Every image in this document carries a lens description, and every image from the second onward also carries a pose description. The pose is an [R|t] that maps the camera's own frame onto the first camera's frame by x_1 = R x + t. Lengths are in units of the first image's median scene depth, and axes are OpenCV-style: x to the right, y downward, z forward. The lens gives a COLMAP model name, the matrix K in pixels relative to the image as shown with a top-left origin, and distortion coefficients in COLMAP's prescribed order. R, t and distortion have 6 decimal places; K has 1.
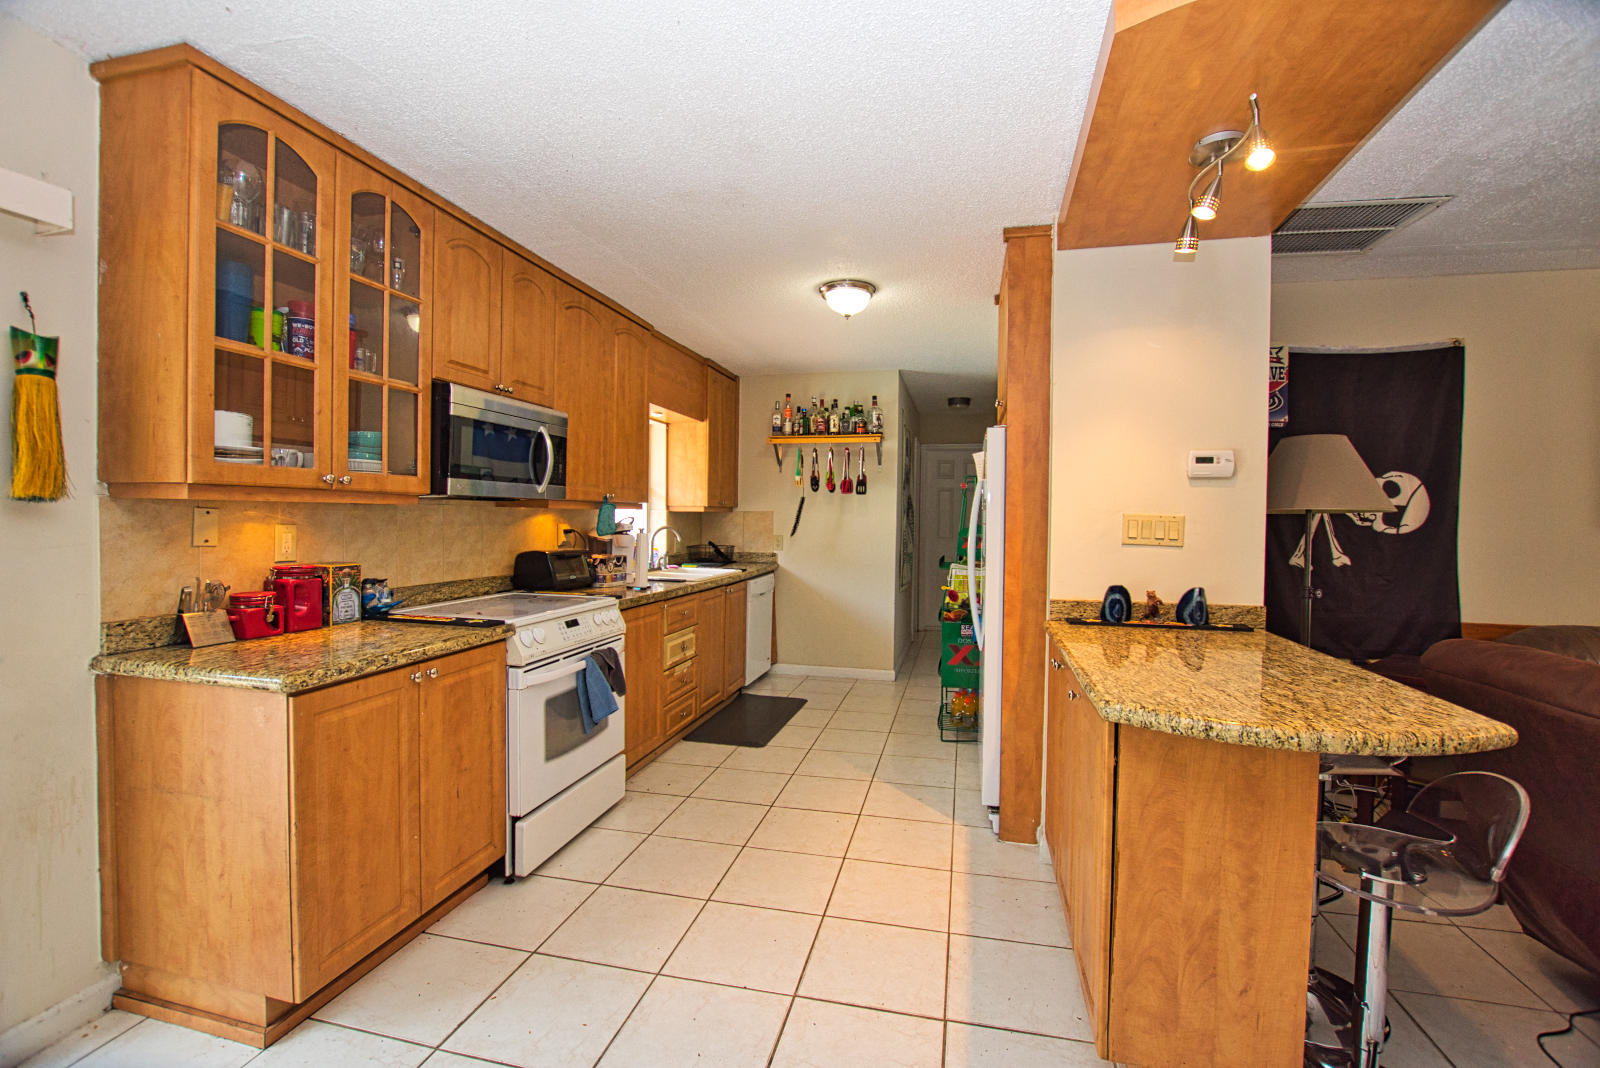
lens RADIAL K [[702.4, 0, 799.9], [0, 702.4, 532.5], [0, 0, 1]] dist [-0.035652, 0.005998]
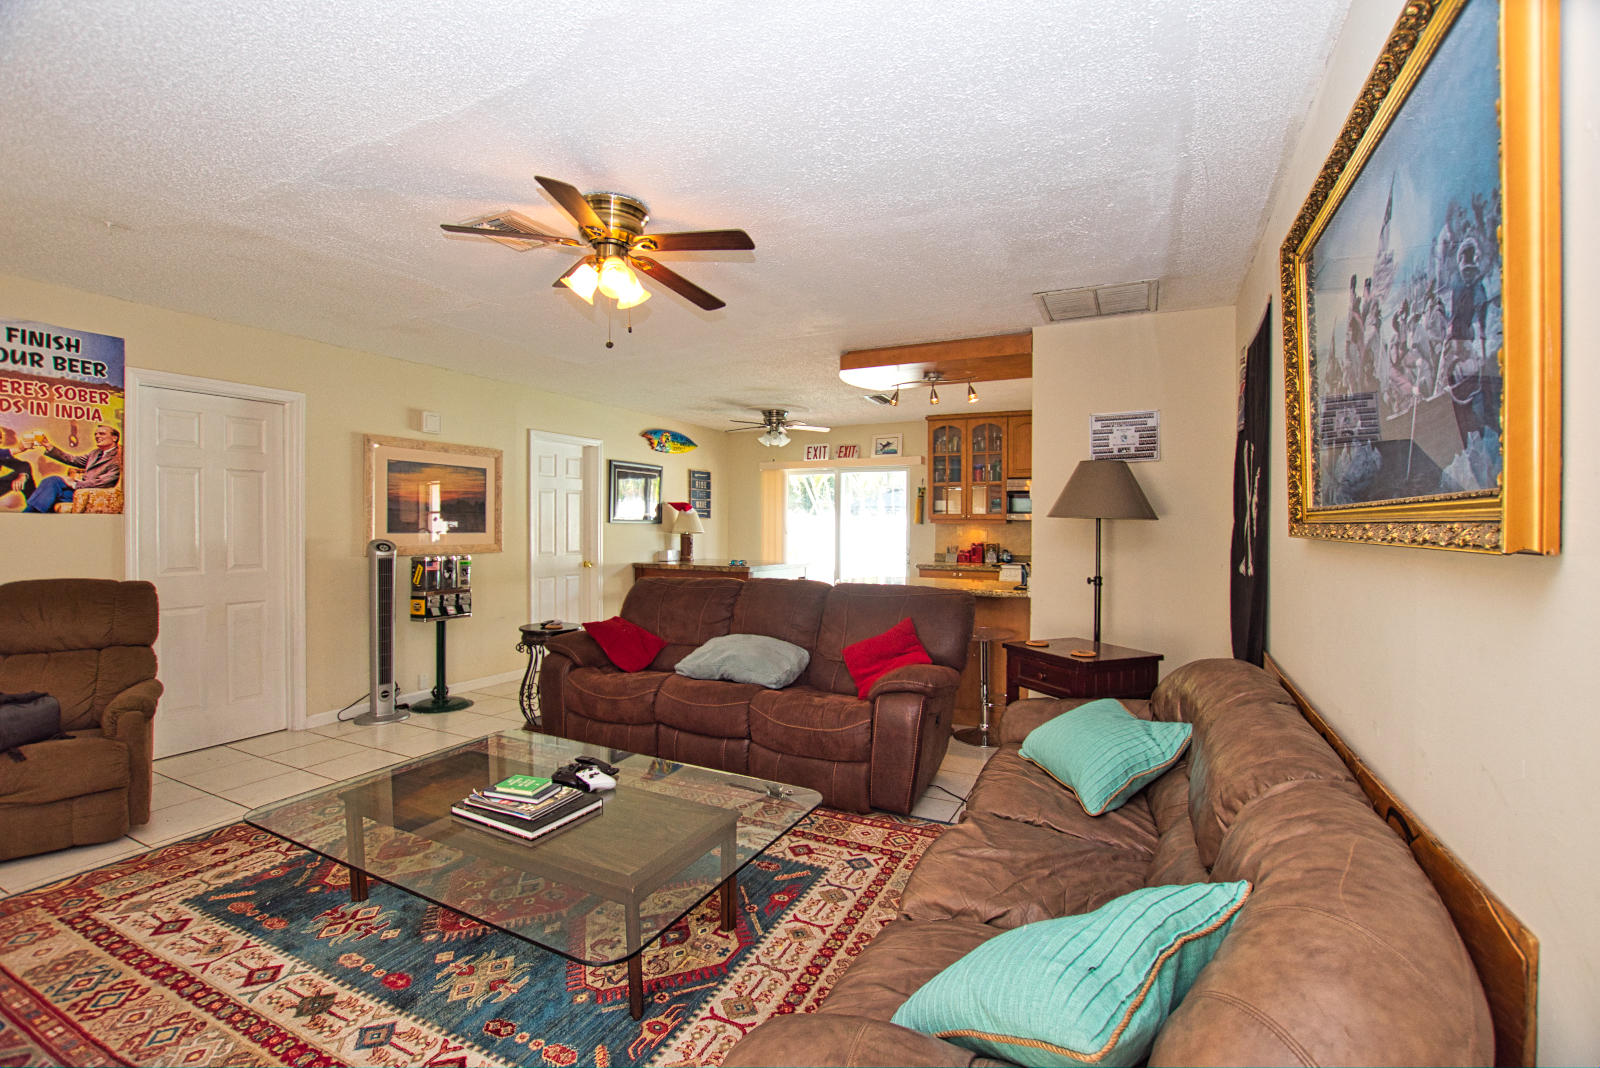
lens RADIAL K [[702.4, 0, 800.7], [0, 702.4, 531.2], [0, 0, 1]] dist [-0.035652, 0.005998]
pose [[-0.227568, -0.004343, -0.973752, 2.370556], [-0.031772, 0.999491, 0.002967, 0.007897], [0.973244, 0.031613, -0.227591, 0.832825]]
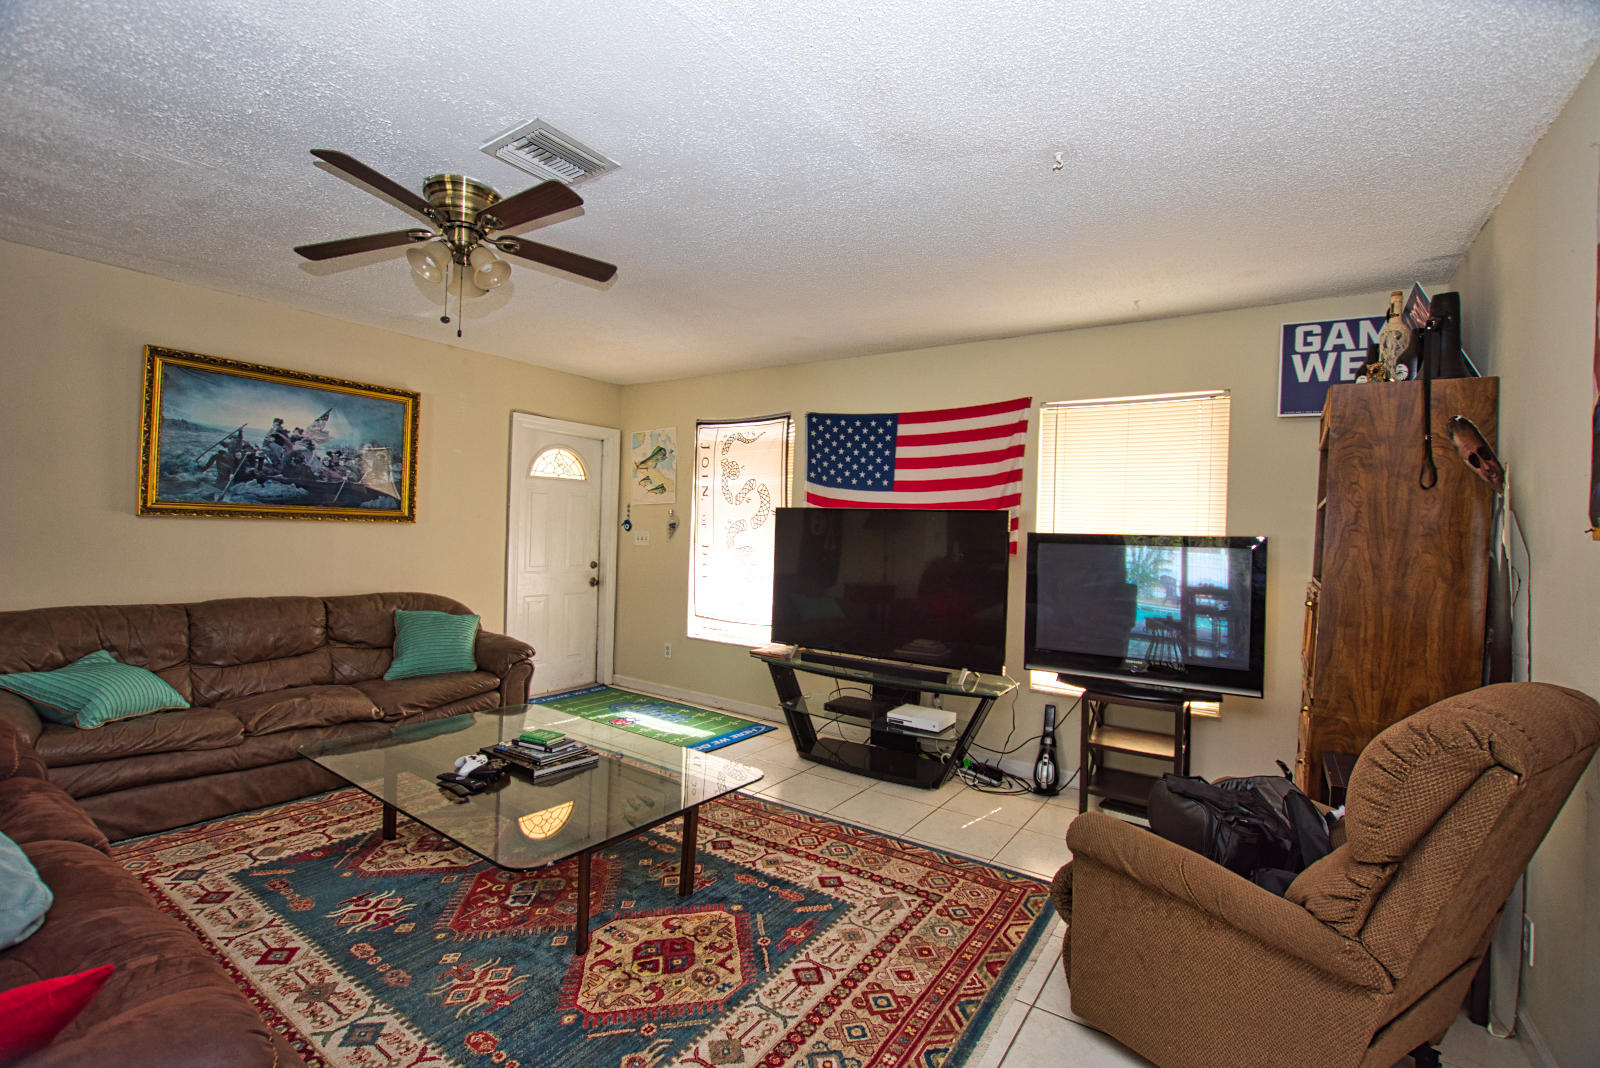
lens RADIAL K [[702.4, 0, 802.1], [0, 702.4, 532.1], [0, 0, 1]] dist [-0.035652, 0.005998]
pose [[0.359206, -0.003180, 0.933253, 0.709324], [-0.004875, 0.999974, 0.005284, 0.017880], [-0.933245, -0.006448, 0.359181, -0.474831]]
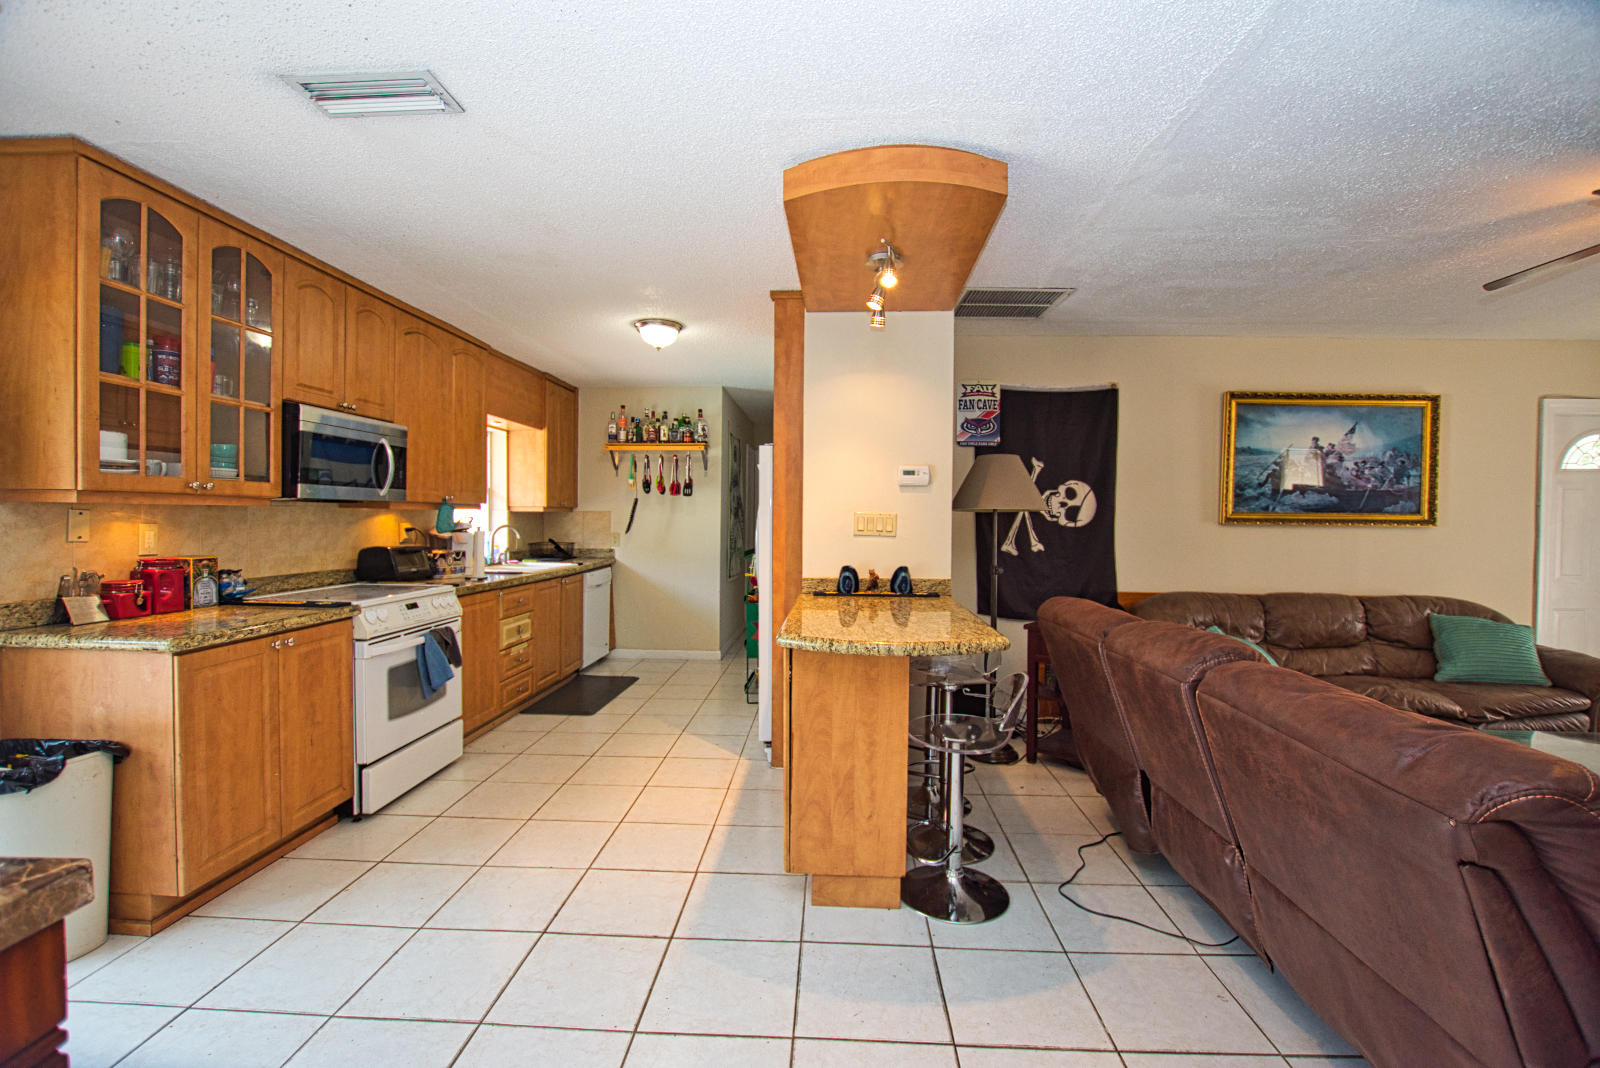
lens RADIAL K [[702.4, 0, 800.5], [0, 702.4, 531.5], [0, 0, 1]] dist [-0.035652, 0.005998]
pose [[0.982461, -0.007335, 0.186326, 0.115140], [0.007429, 0.999972, 0.000193, 0.009165], [-0.186323, 0.001195, 0.982488, -0.313971]]
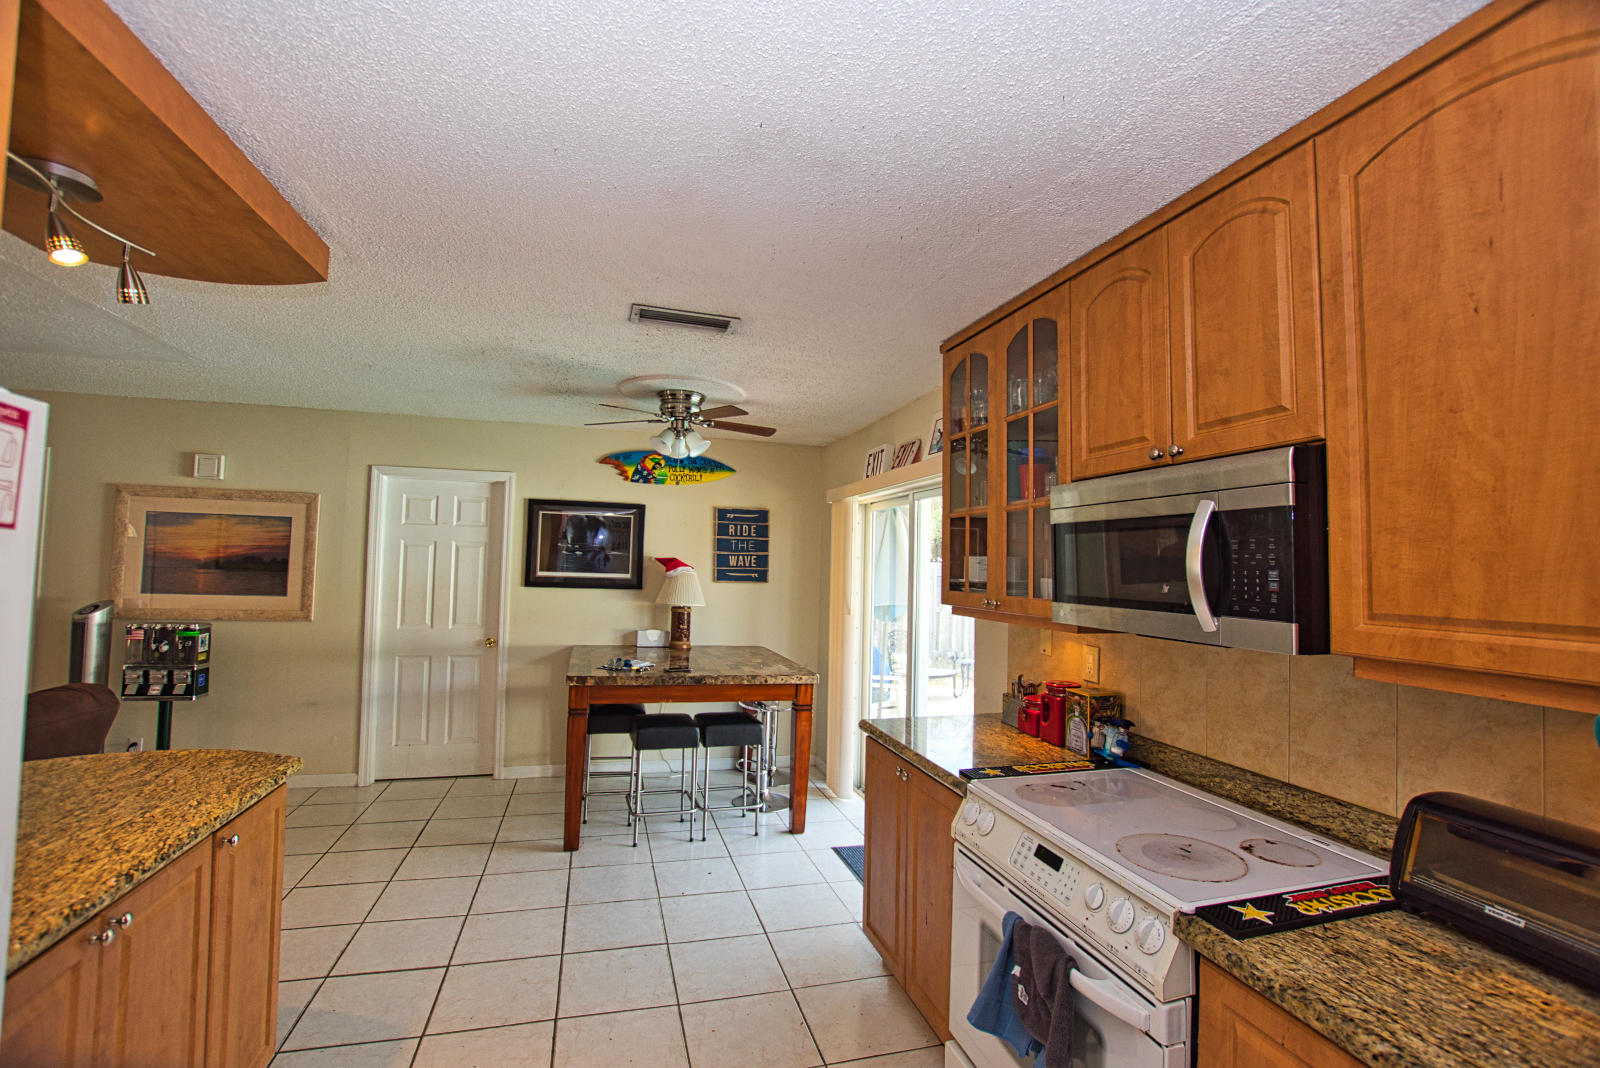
lens RADIAL K [[702.4, 0, 804.3], [0, 702.4, 528.6], [0, 0, 1]] dist [-0.035652, 0.005998]
pose [[-0.870205, -0.059625, -0.489068, 0.153915], [-0.046927, 0.998168, -0.038194, -0.117680], [0.490450, -0.010286, -0.871409, 1.560539]]
